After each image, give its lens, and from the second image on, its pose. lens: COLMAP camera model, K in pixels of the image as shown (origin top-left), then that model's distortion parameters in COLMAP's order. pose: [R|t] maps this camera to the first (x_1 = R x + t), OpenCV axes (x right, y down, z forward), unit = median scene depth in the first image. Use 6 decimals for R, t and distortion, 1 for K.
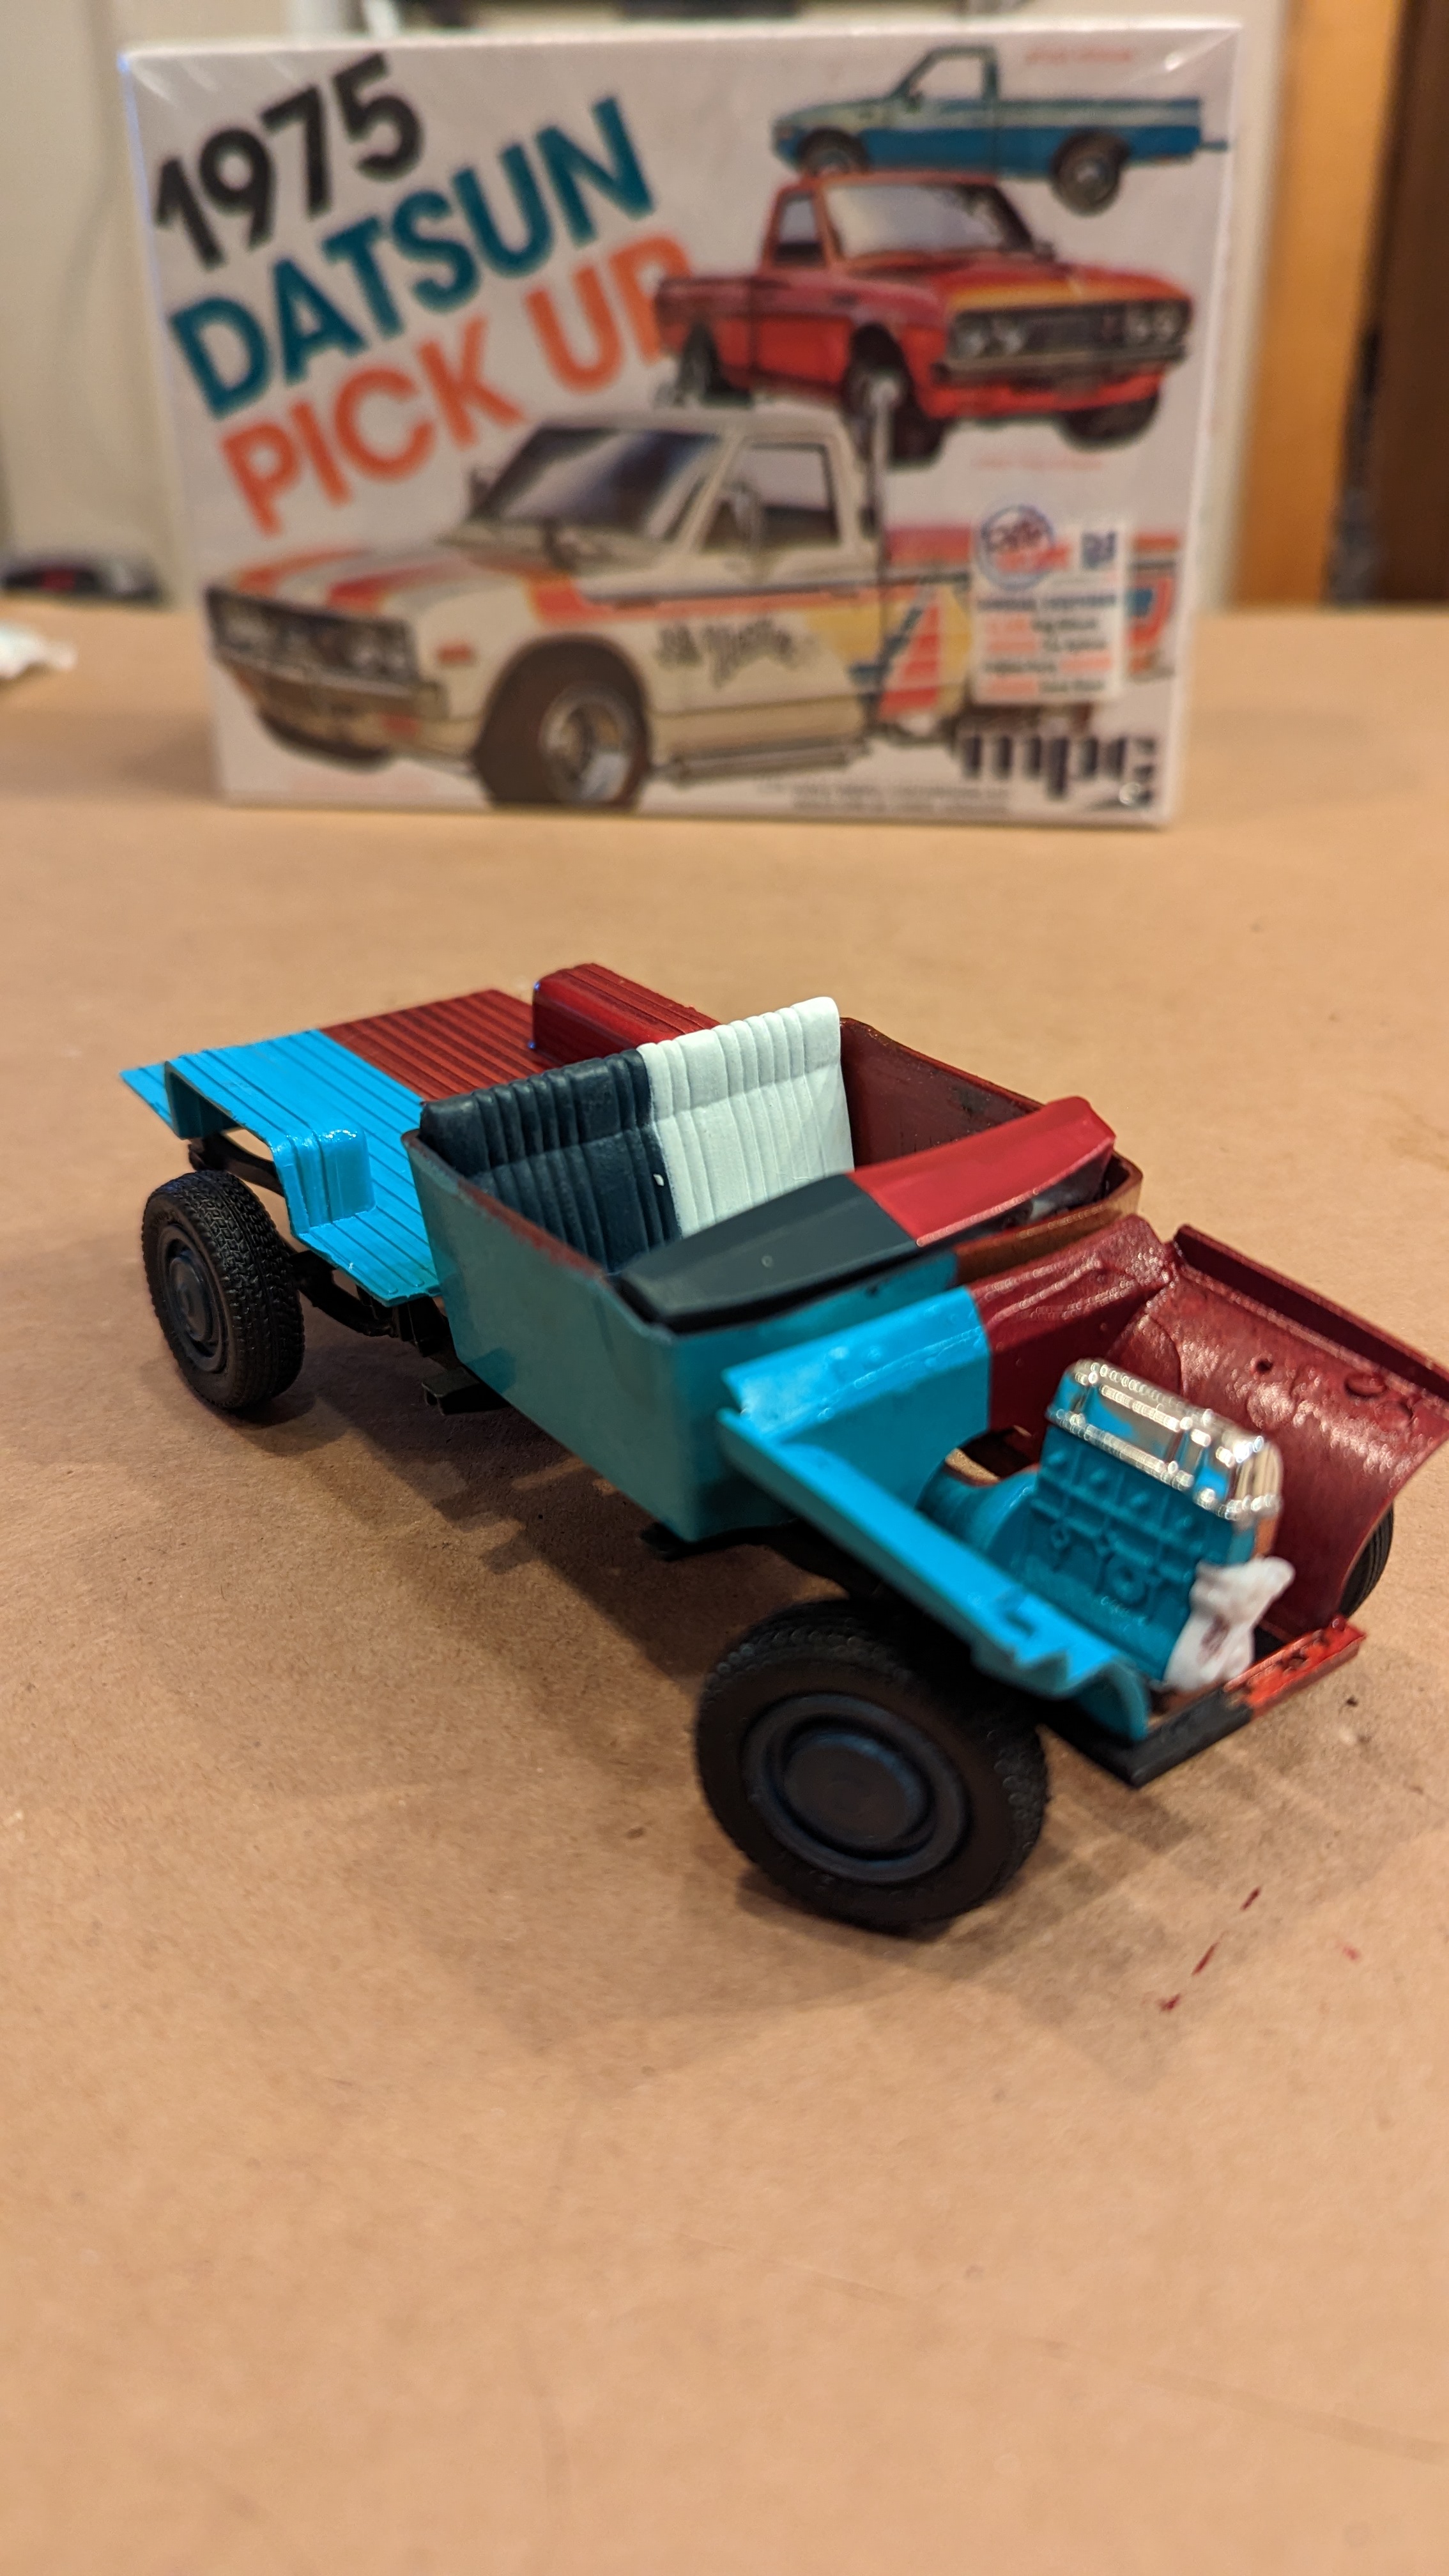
lens RADIAL K [[1928.8, 0, 698.3], [0, 1928.8, 1301.9], [0, 0, 1]] dist [0.000633, -0.006407]
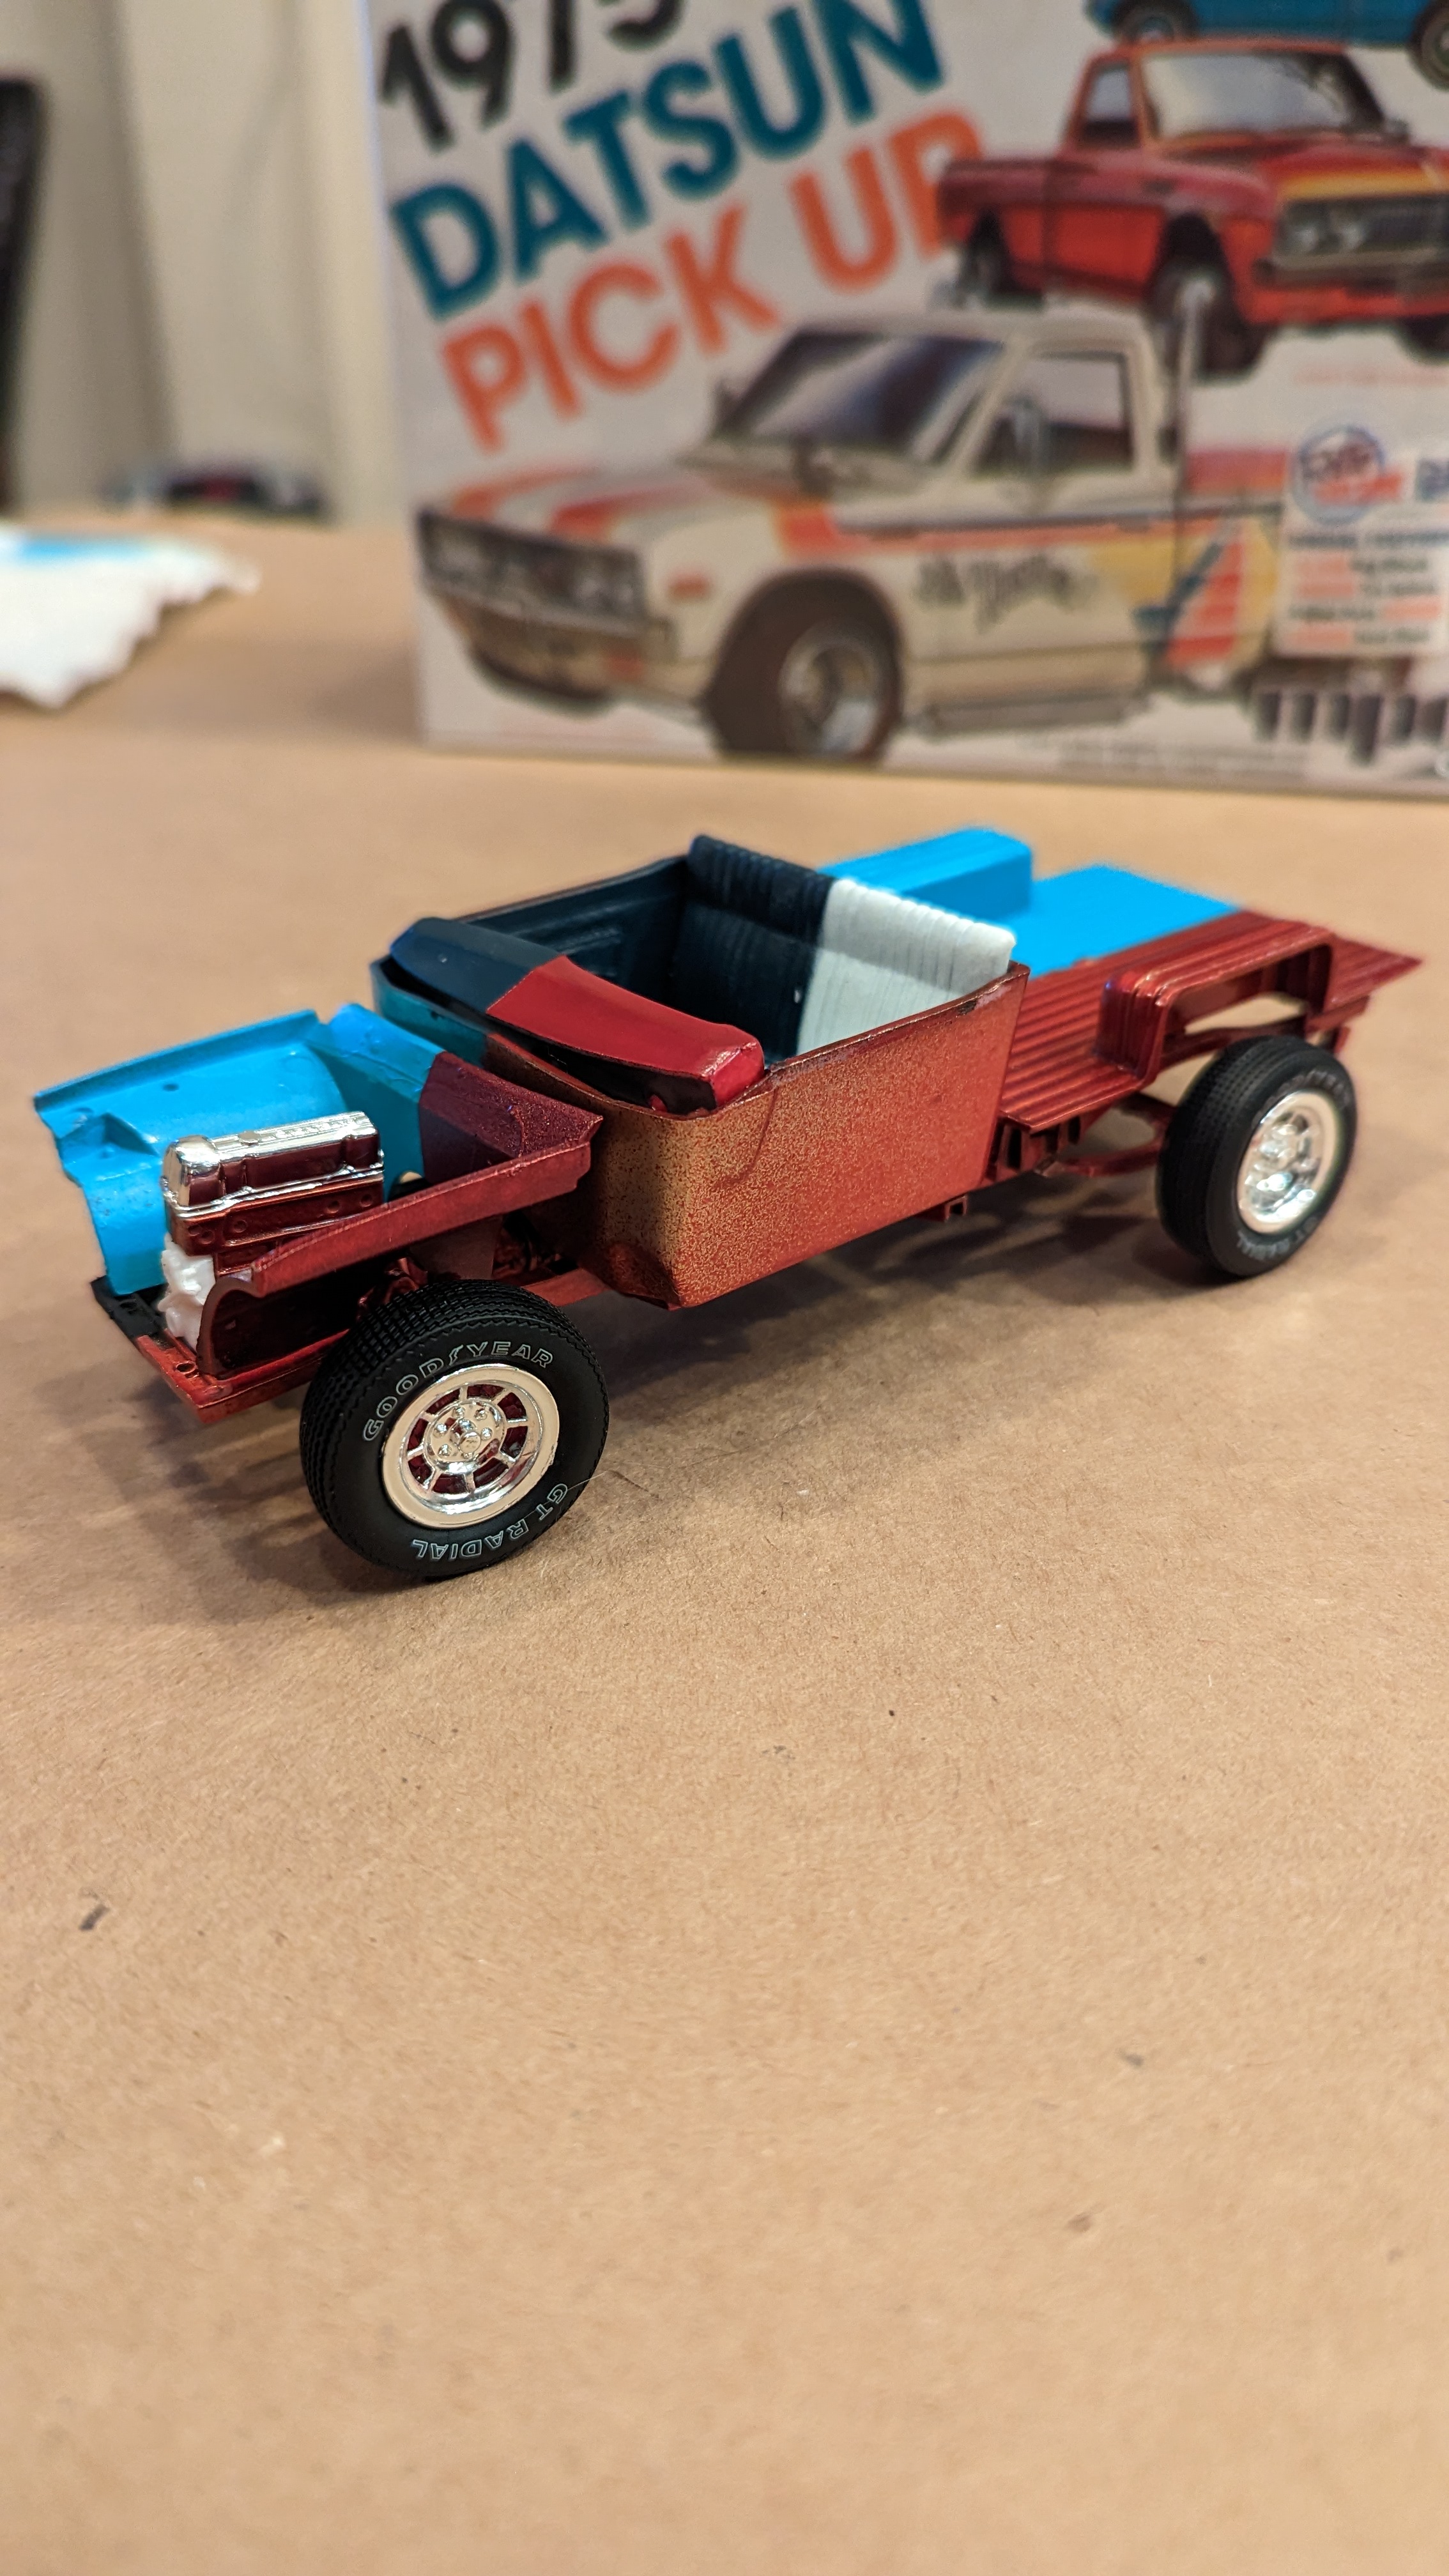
lens RADIAL K [[1946.4, 0, 714.7], [0, 1946.4, 1326.7], [0, 0, 1]] dist [-0.013186, -0.011045]
pose [[0.997509, 0.037021, -0.060050, -0.050299], [-0.034187, 0.998283, 0.047556, -0.037452], [0.061708, -0.045385, 0.997062, 0.087235]]
